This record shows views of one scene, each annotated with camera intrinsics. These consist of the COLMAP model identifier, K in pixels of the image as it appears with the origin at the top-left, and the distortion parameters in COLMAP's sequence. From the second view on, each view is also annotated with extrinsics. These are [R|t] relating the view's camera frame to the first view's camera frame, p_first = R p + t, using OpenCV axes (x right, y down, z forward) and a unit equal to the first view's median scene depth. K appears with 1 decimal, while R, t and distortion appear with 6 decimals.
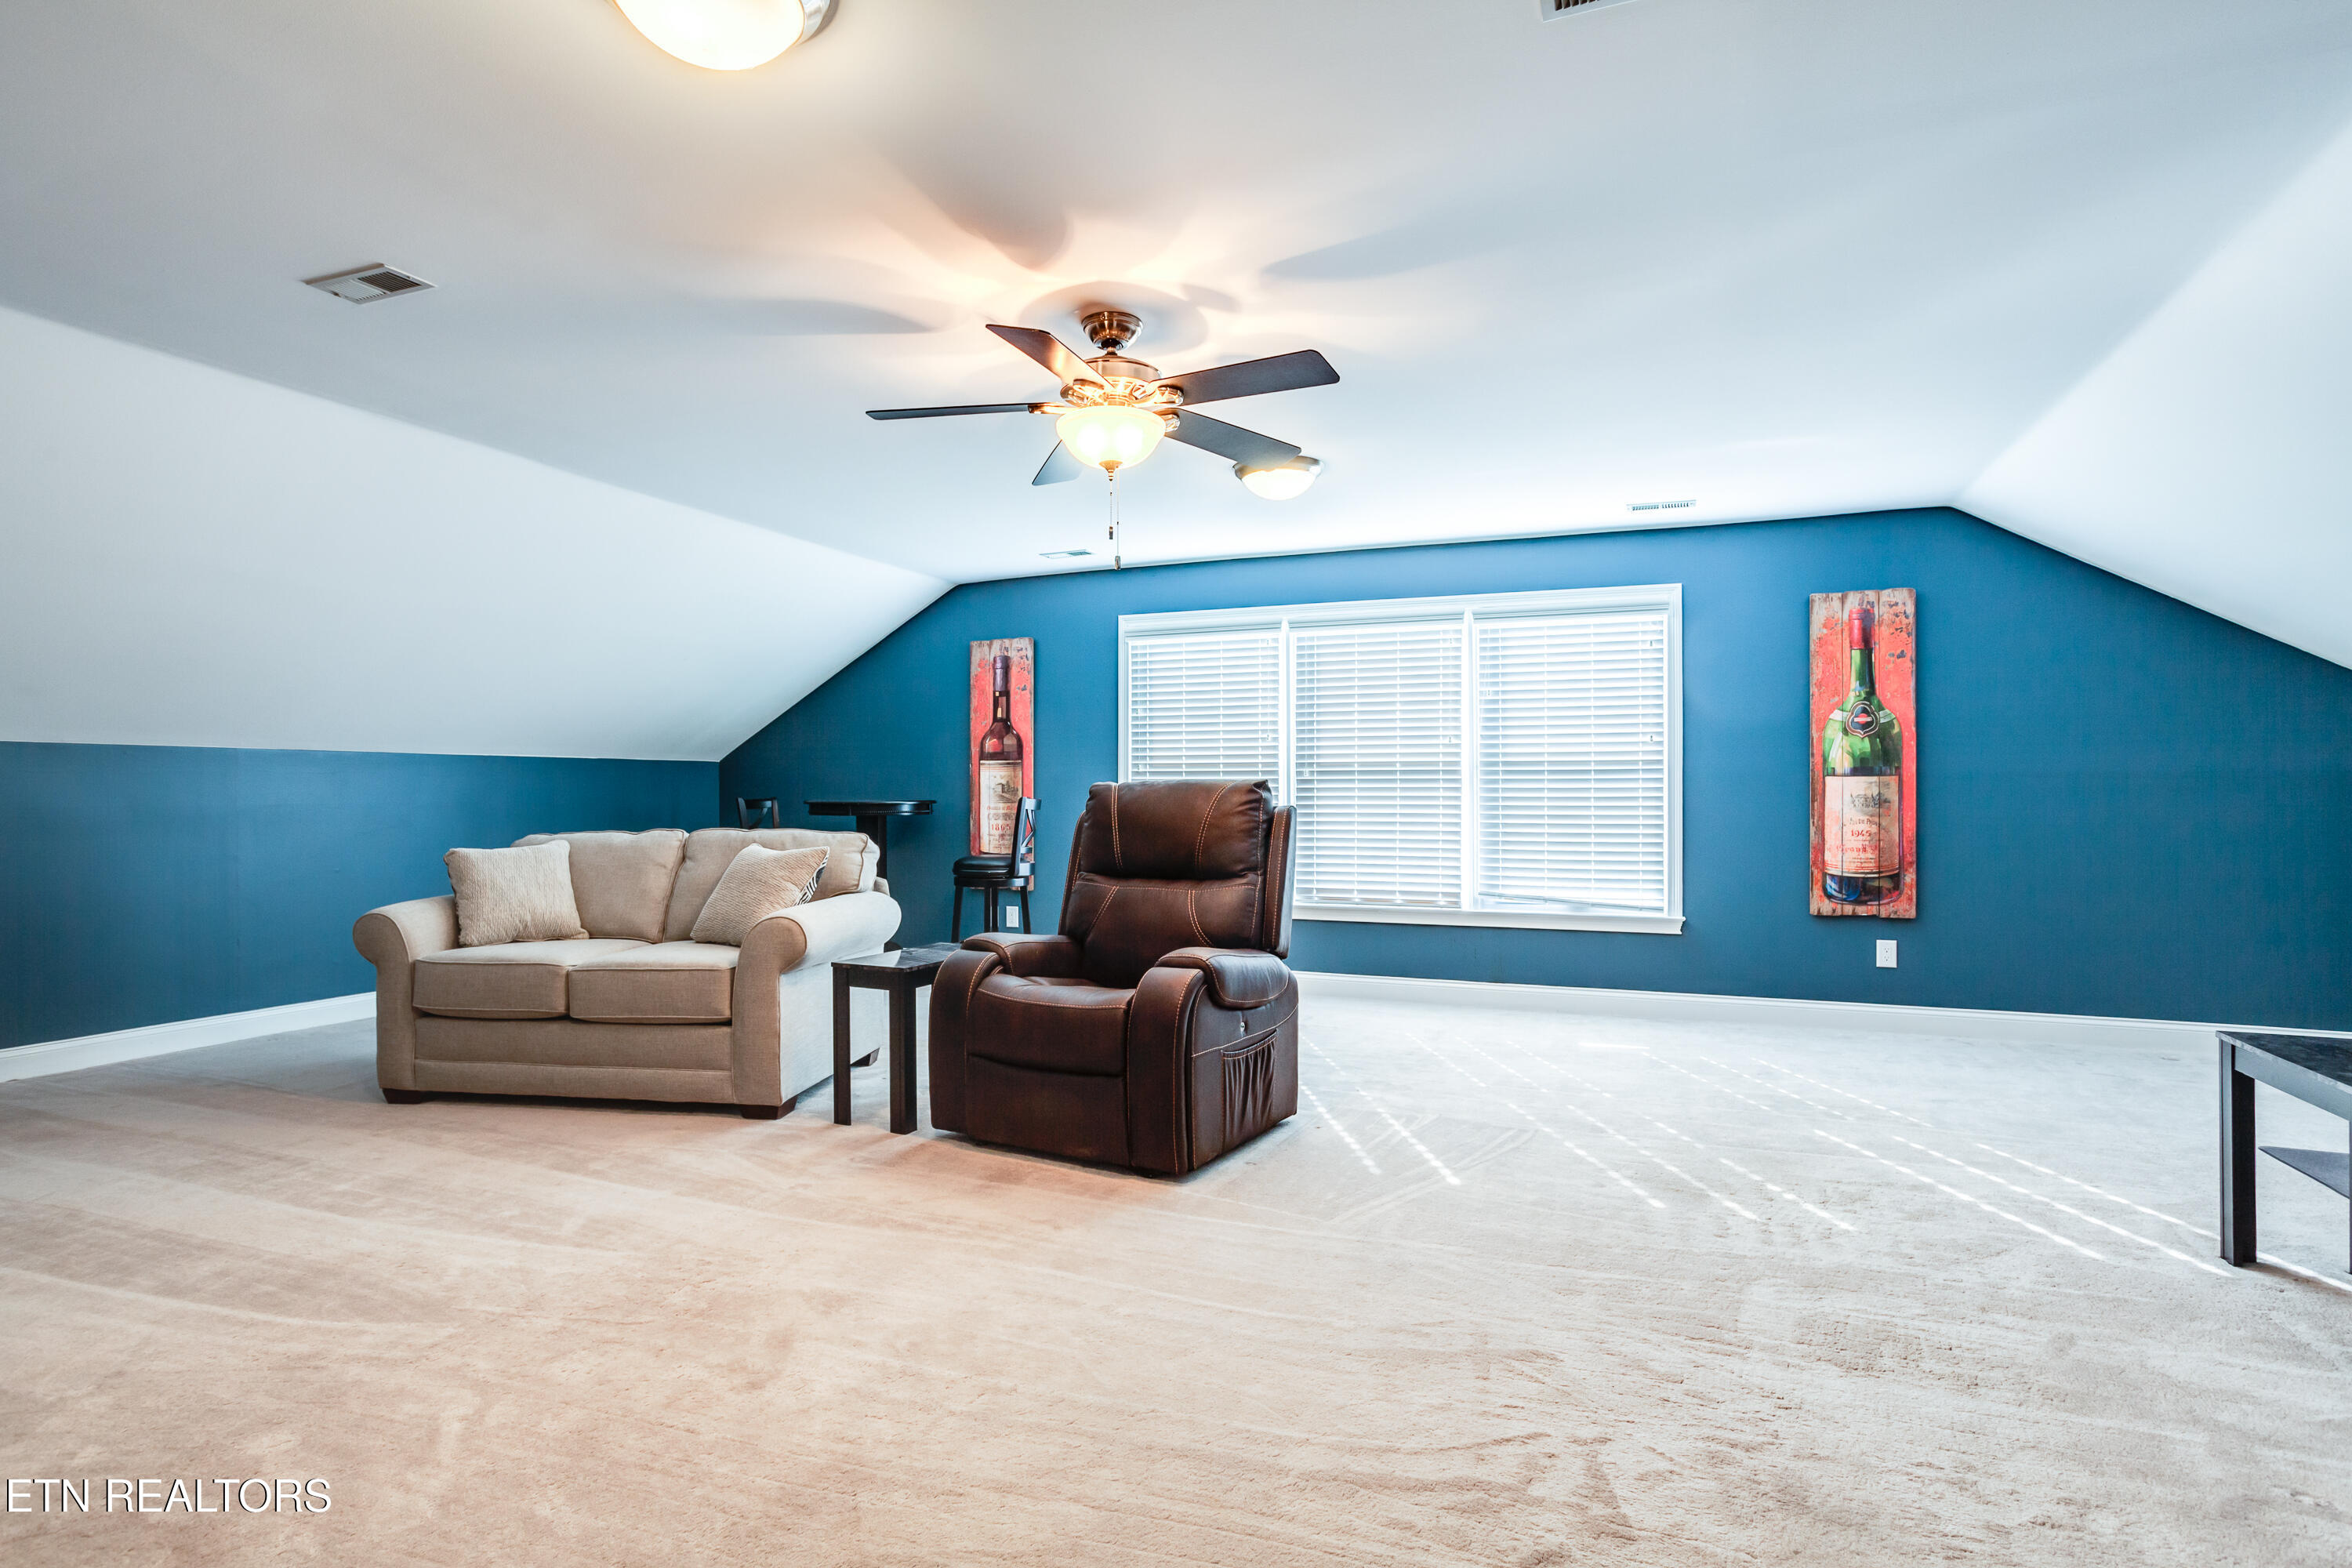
lens RADIAL K [[1164.2, 0, 1176.0], [0, 1164.2, 784.0], [0, 0, 1]] dist [-0.048122, 0.037703]
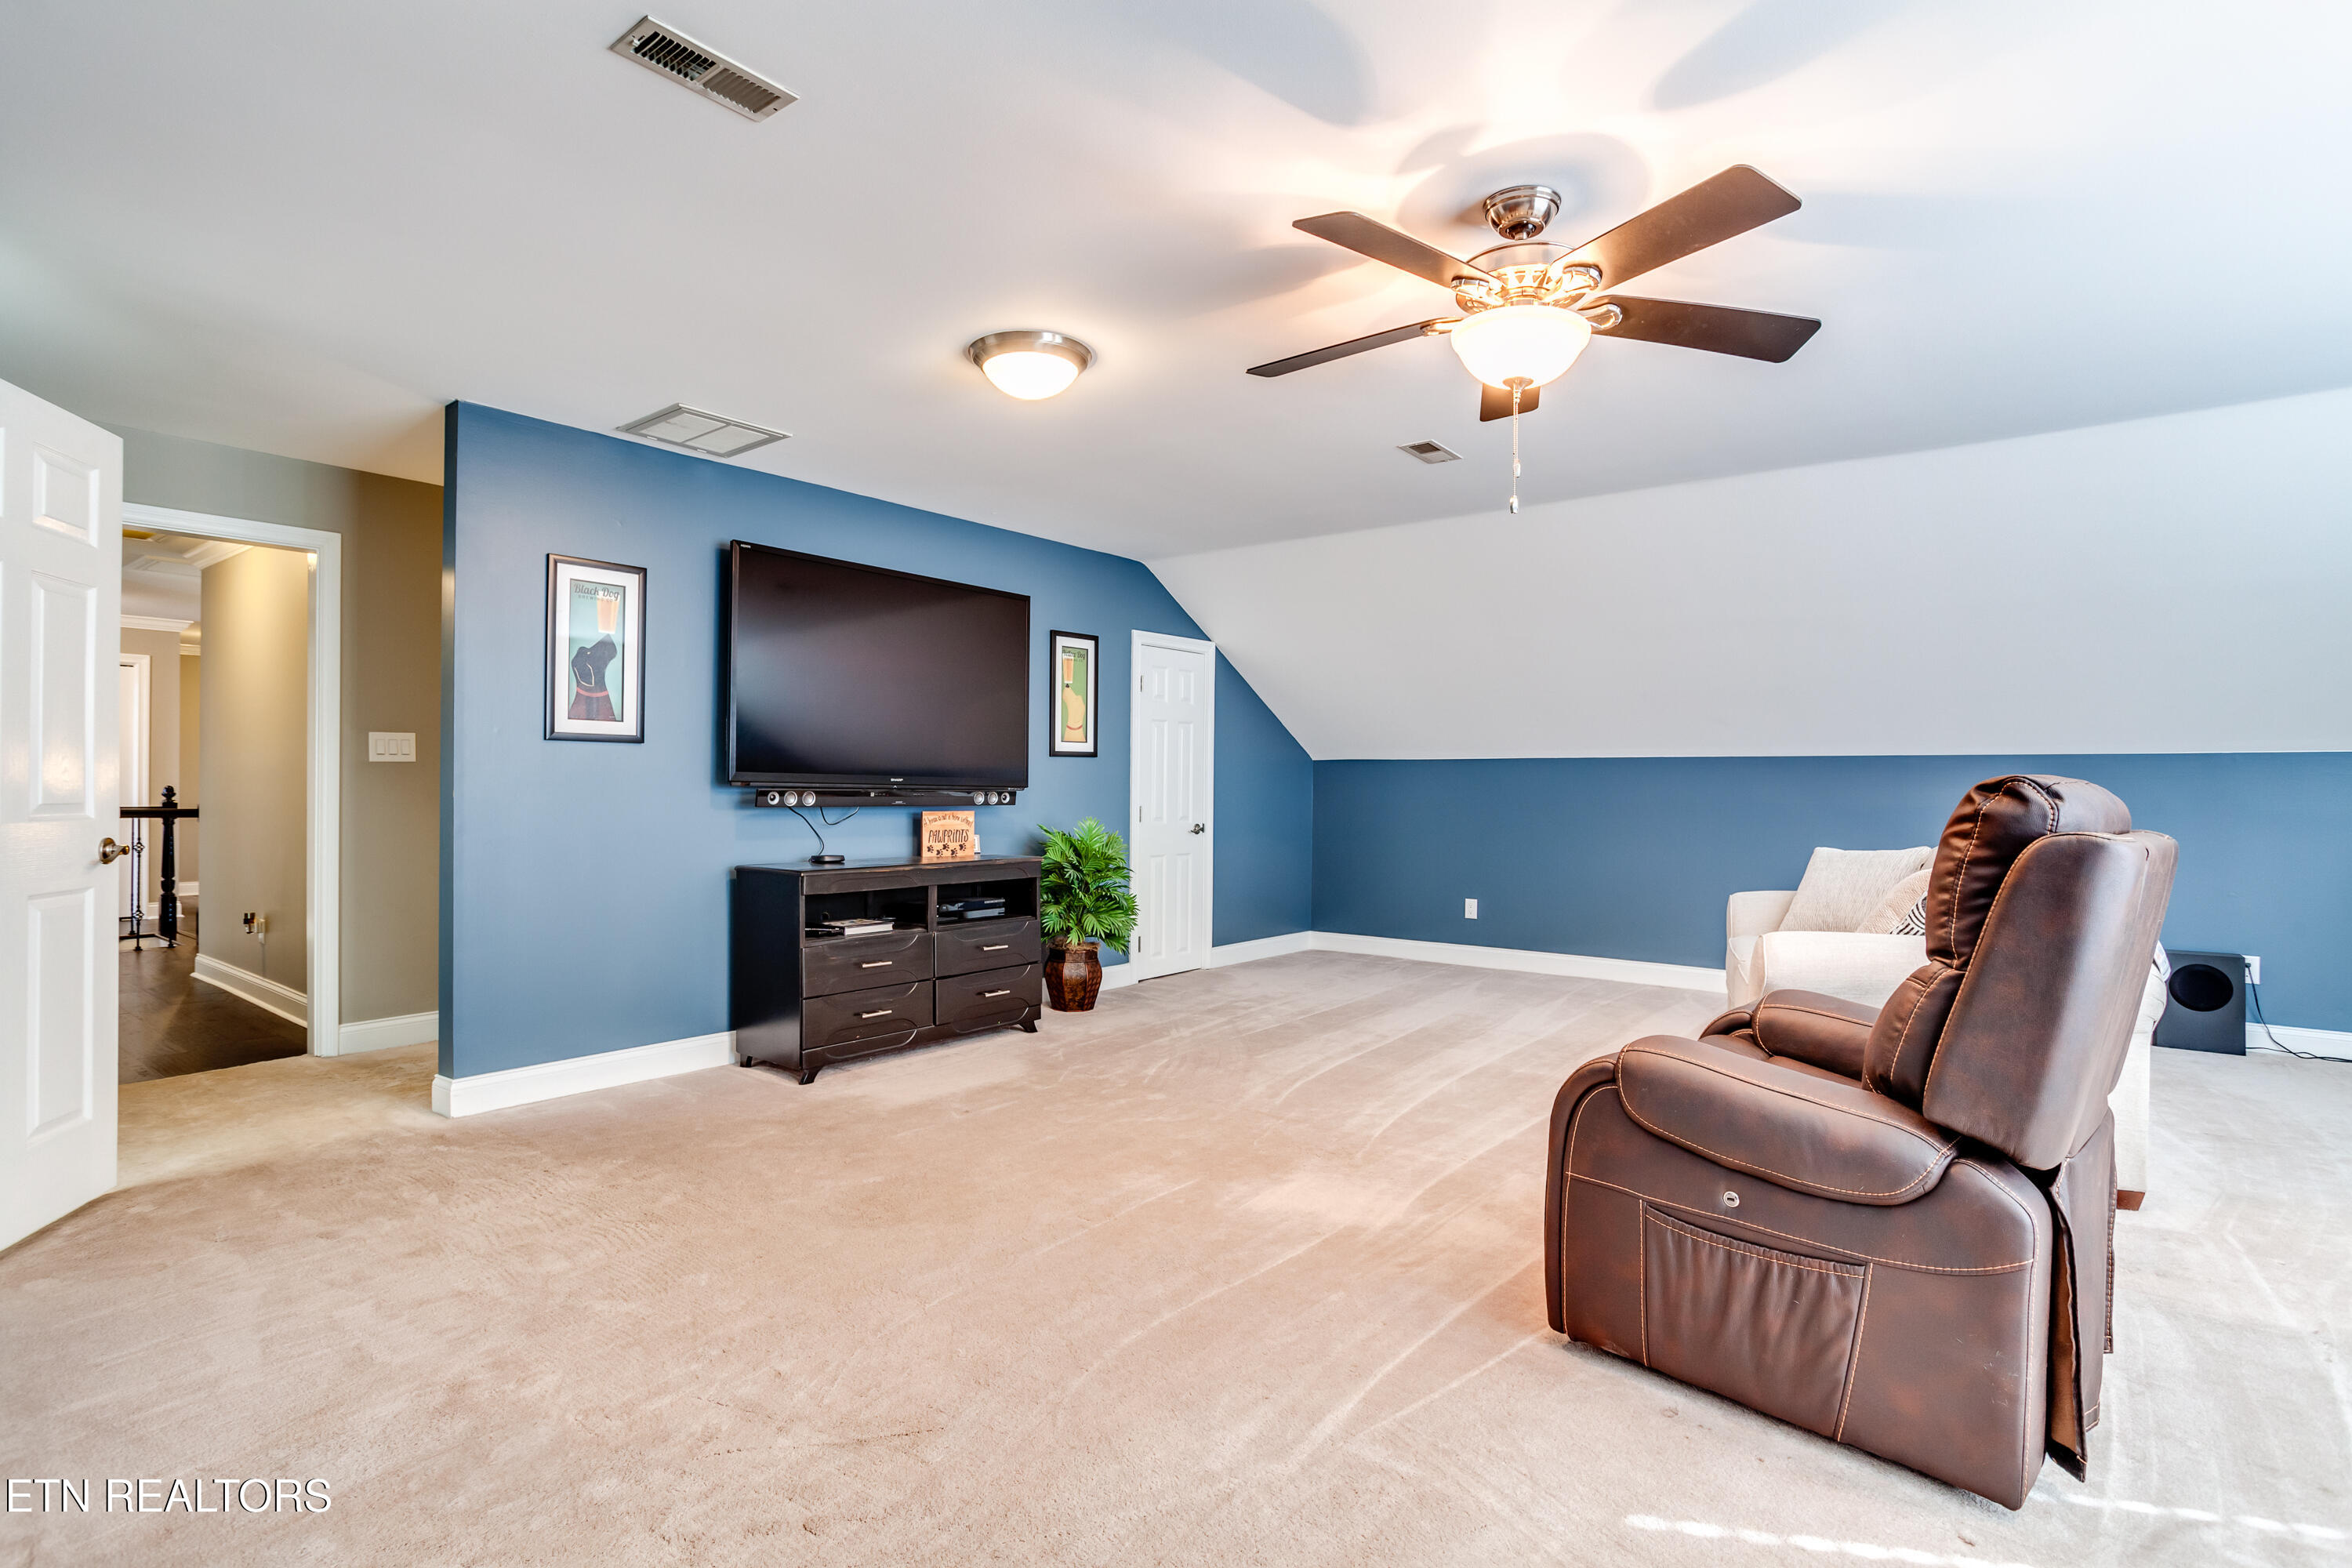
lens RADIAL K [[1164.2, 0, 1176.0], [0, 1164.2, 784.0], [0, 0, 1]] dist [-0.048122, 0.037703]
pose [[-0.263550, -0.002197, -0.964643, 0.349774], [-0.004239, 0.999990, -0.001120, 0.001242], [0.964637, 0.003794, -0.263556, 0.446876]]
